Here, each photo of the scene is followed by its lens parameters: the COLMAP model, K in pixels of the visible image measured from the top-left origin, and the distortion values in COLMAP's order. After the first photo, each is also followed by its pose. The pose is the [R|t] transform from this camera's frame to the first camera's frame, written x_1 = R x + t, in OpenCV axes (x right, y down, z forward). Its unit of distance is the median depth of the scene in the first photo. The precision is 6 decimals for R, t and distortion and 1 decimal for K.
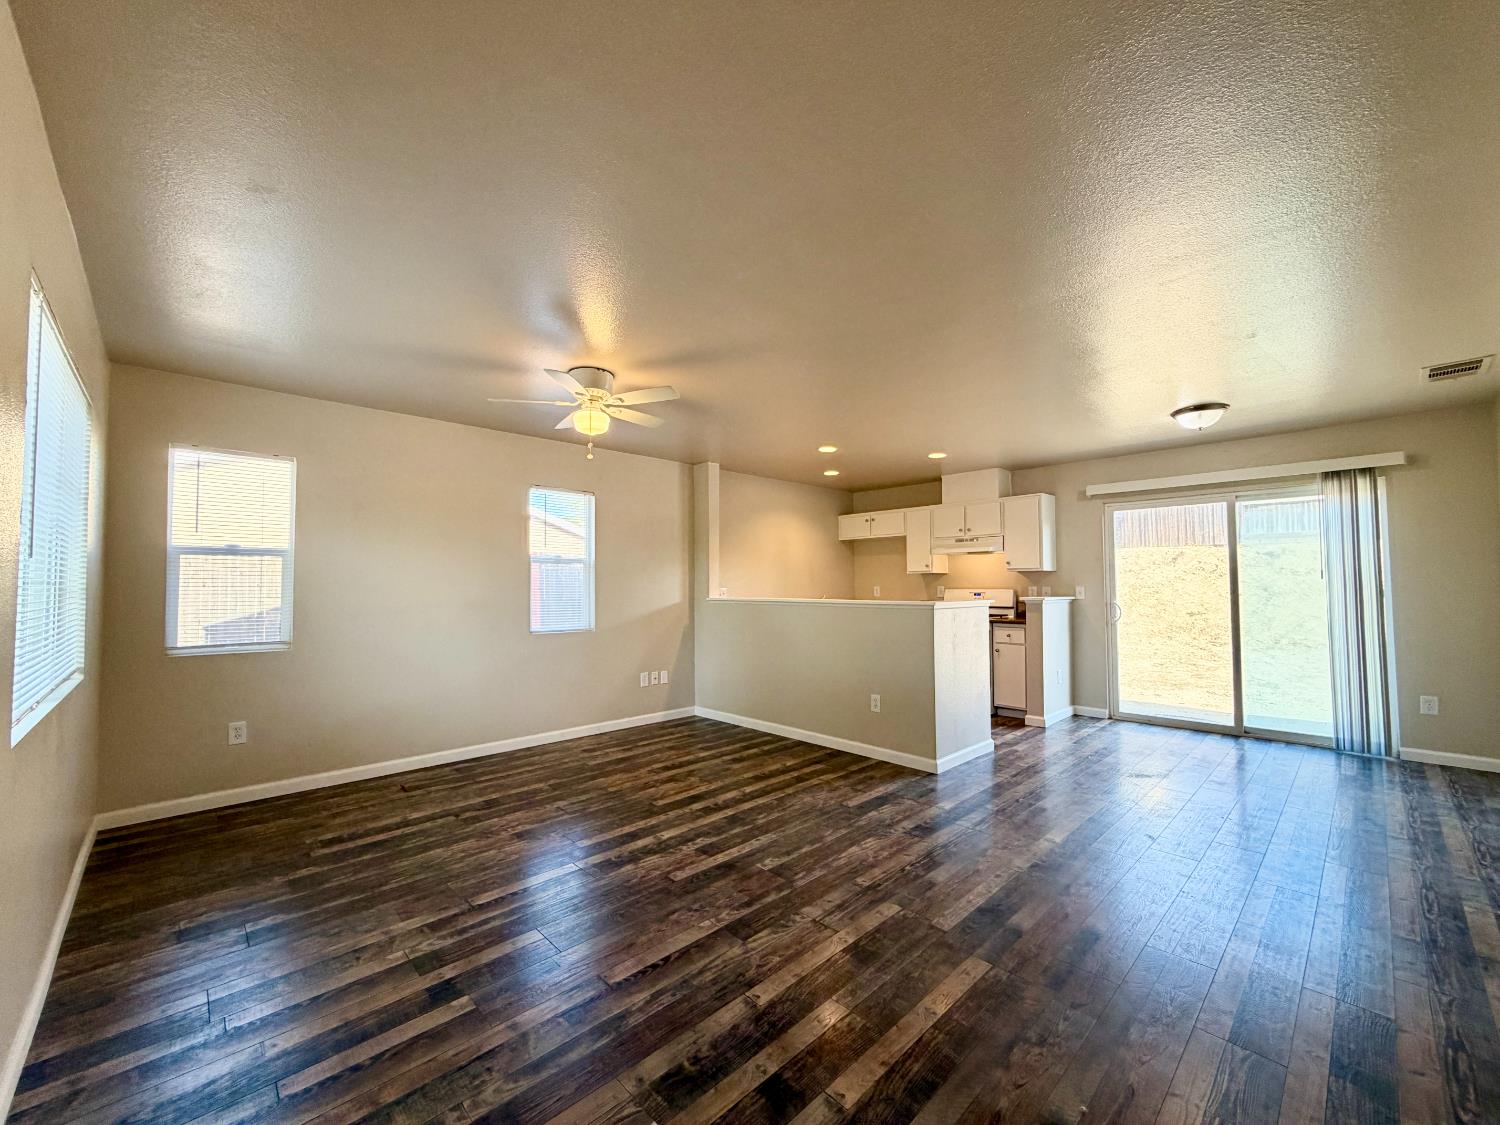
lens RADIAL K [[598.2, 0, 749.4], [0, 598.2, 564.2], [0, 0, 1]] dist [0.002324, -0.000367]
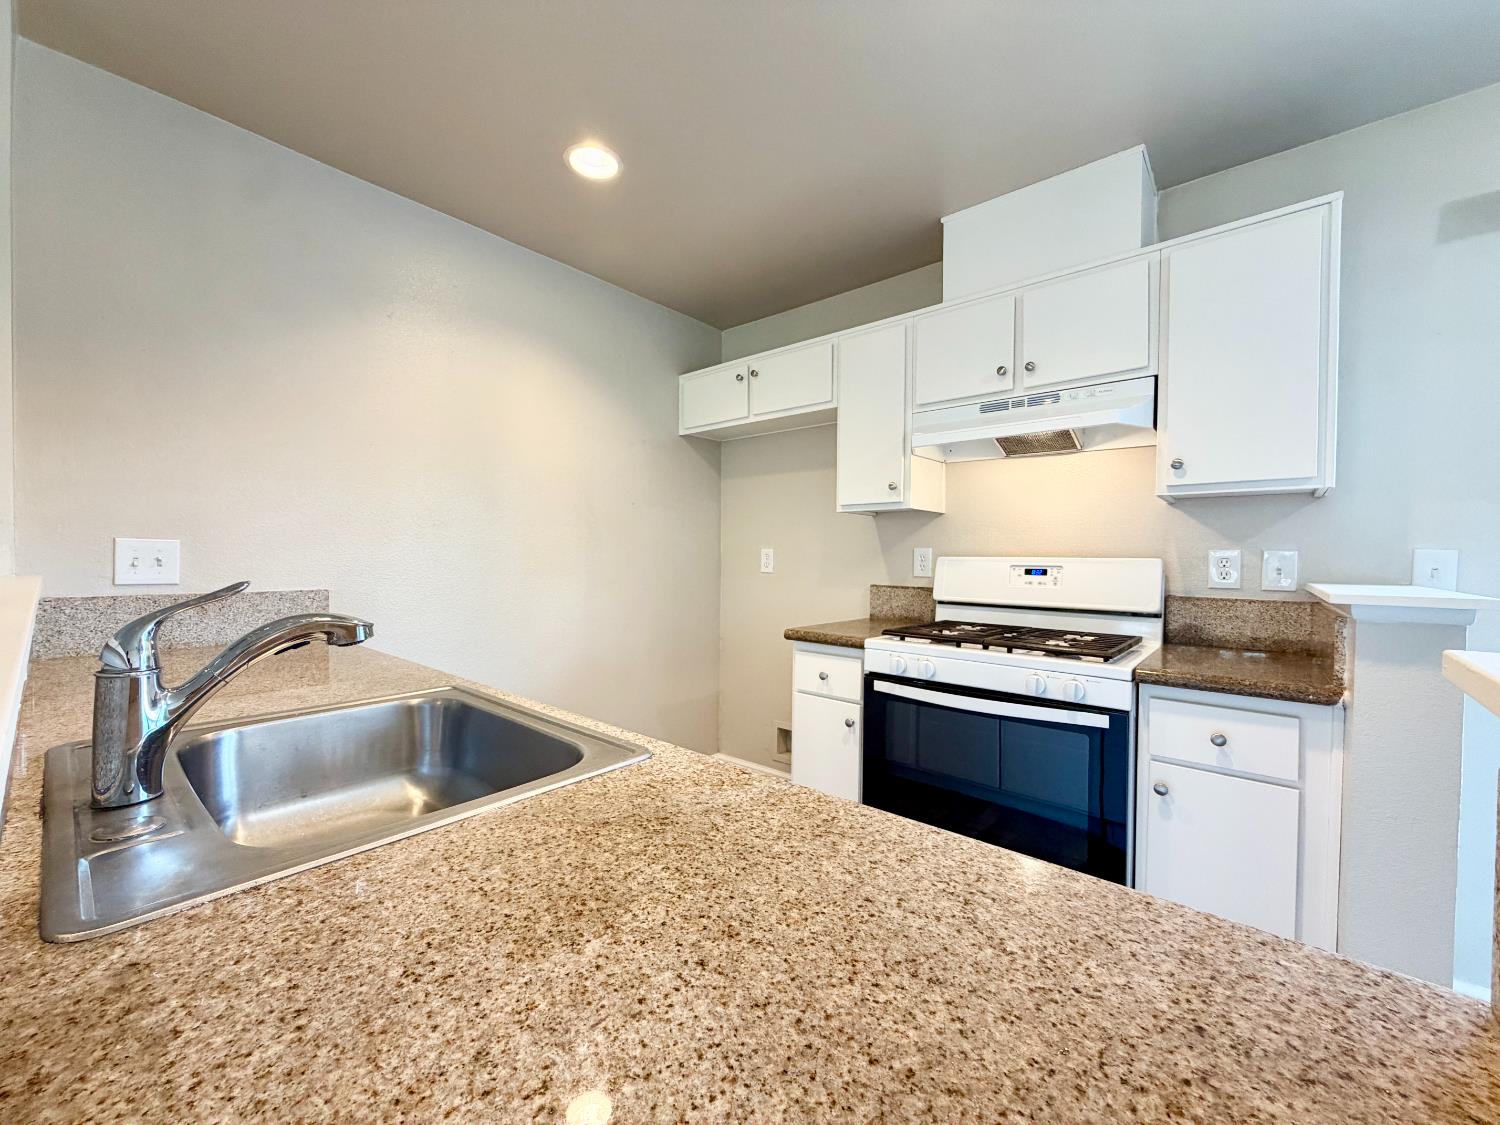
lens RADIAL K [[598.2, 0, 744.2], [0, 598.2, 563.7], [0, 0, 1]] dist [0.002324, -0.000367]
pose [[0.996084, 0.013828, 0.087320, 0.119663], [-0.018270, 0.998568, 0.050281, 0.020660], [-0.086500, -0.051680, 0.994911, 0.434747]]
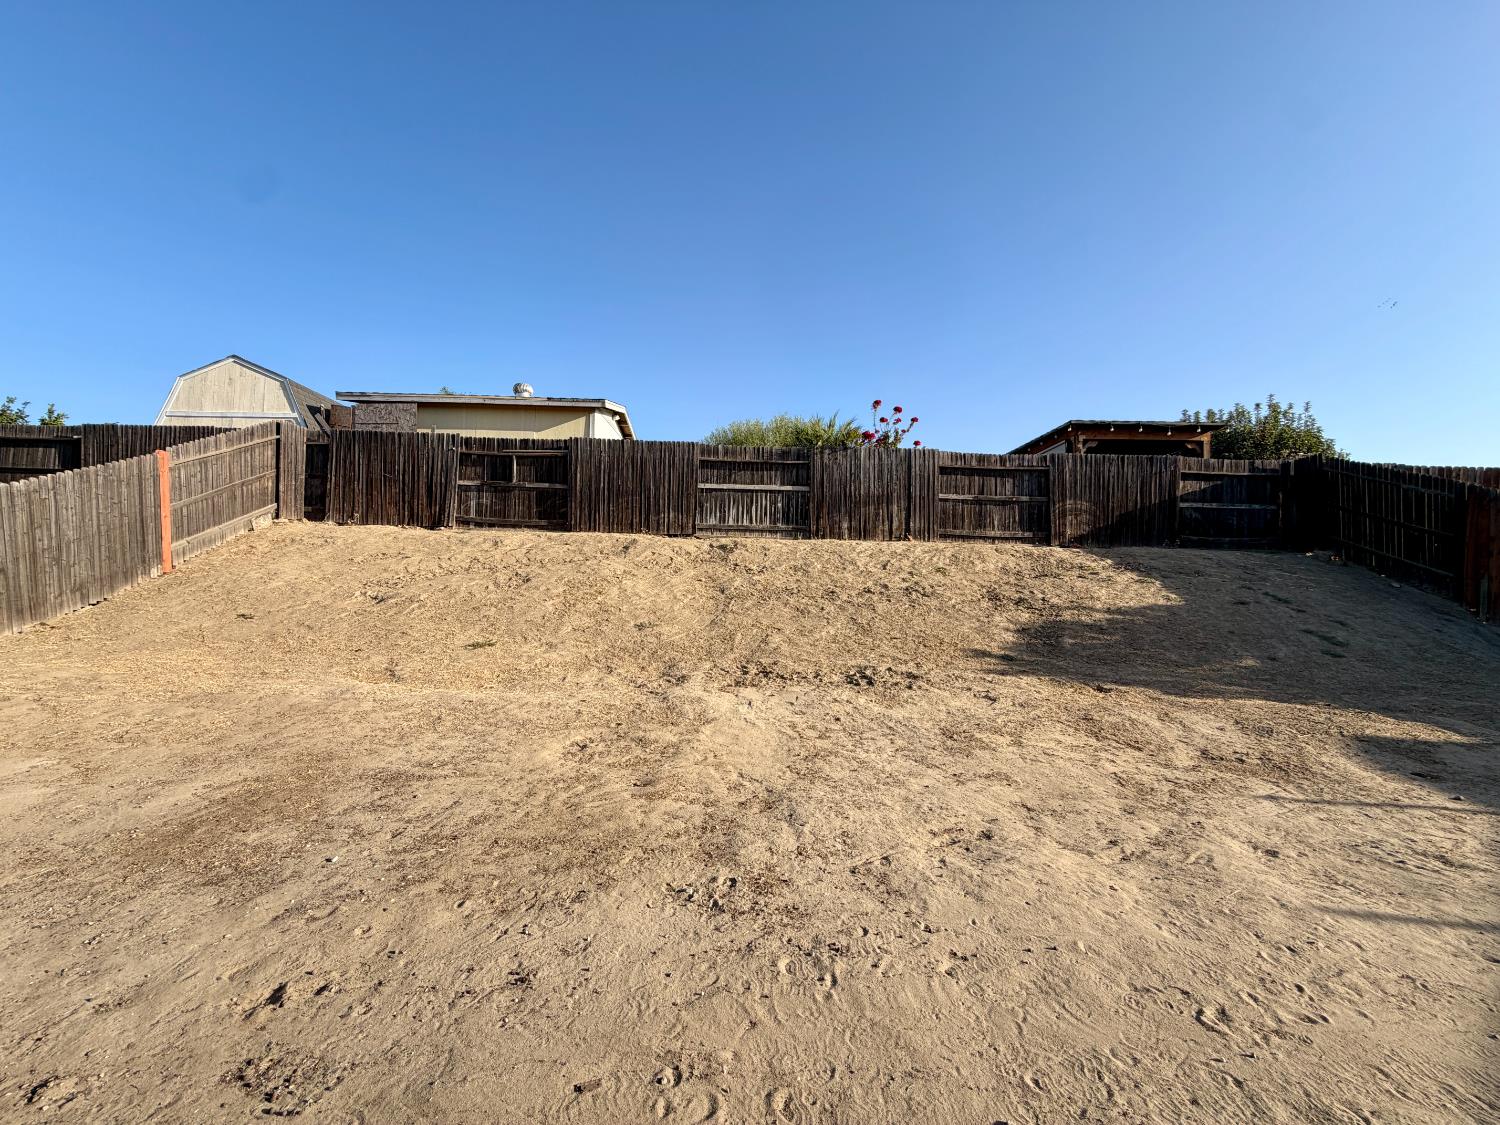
lens RADIAL K [[598.2, 0, 745.5], [0, 598.2, 561.2], [0, 0, 1]] dist [0.002324, -0.000367]
pose [[0.690965, 0.052113, 0.721008, 0.414021], [-0.049334, 0.998472, -0.024890, 0.027198], [-0.721203, -0.018372, 0.692480, 0.563753]]
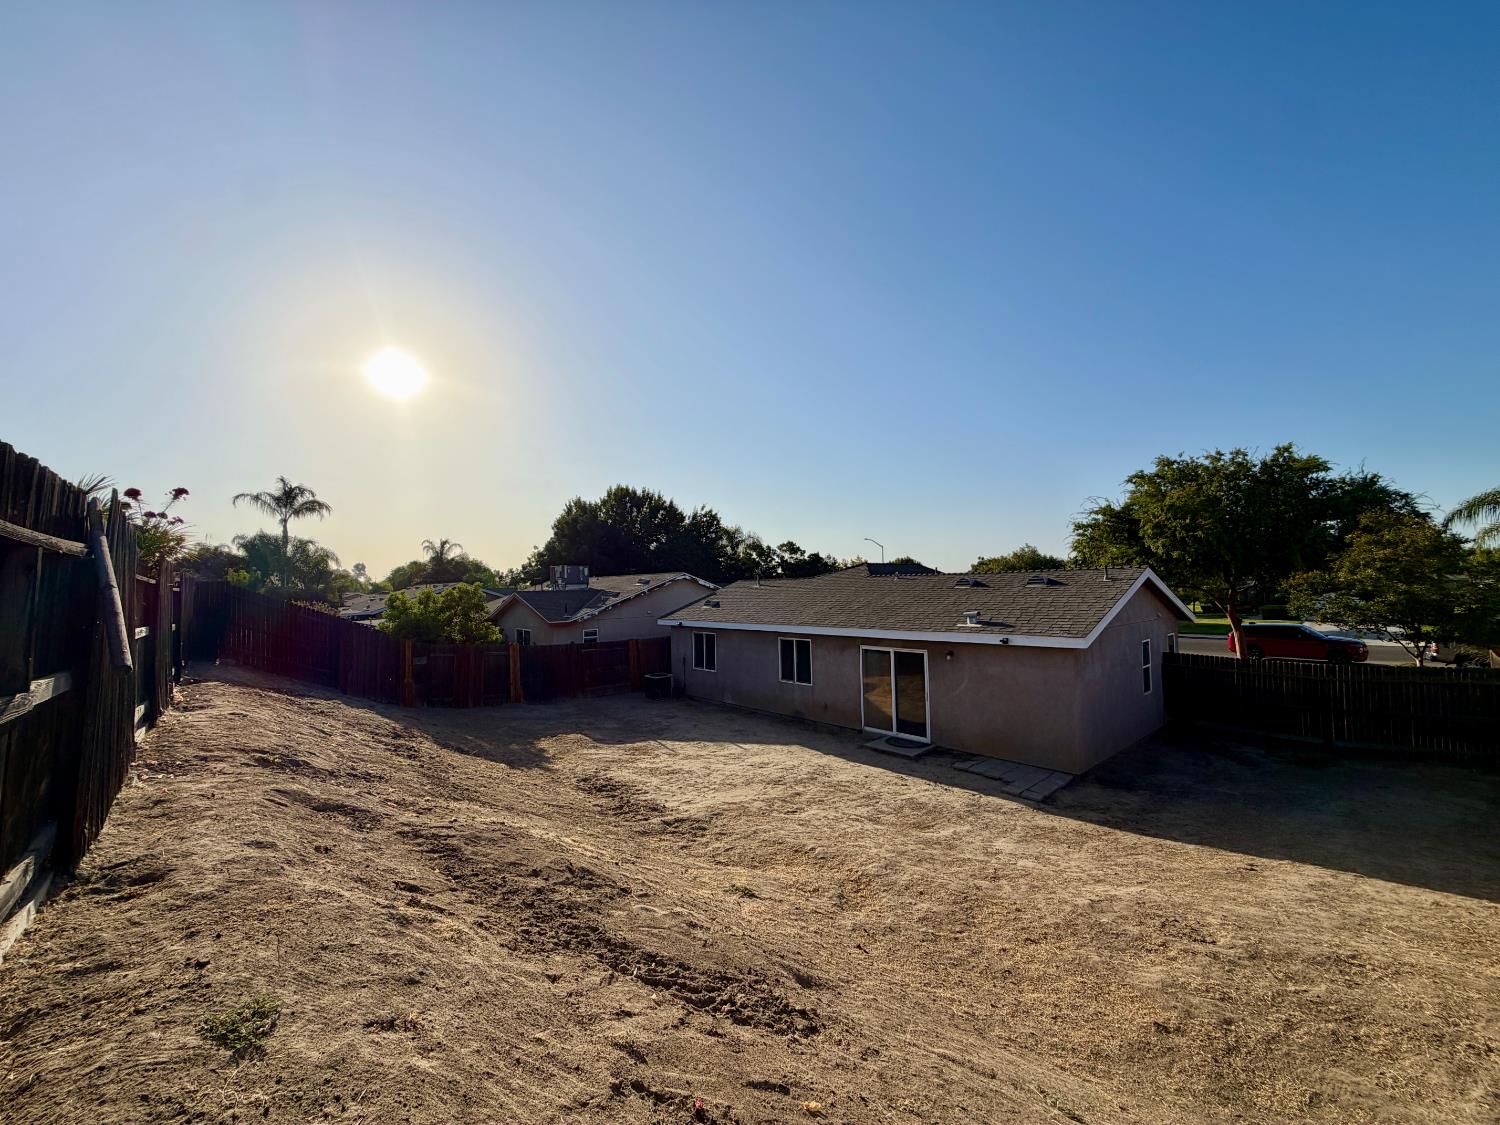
lens RADIAL K [[598.2, 0, 748.9], [0, 598.2, 554.4], [0, 0, 1]] dist [0.002324, -0.000367]
pose [[-0.998900, 0.028130, 0.037512, 0.685804], [0.024589, 0.995482, -0.091710, -0.160476], [-0.039922, -0.090687, -0.995079, 1.950022]]
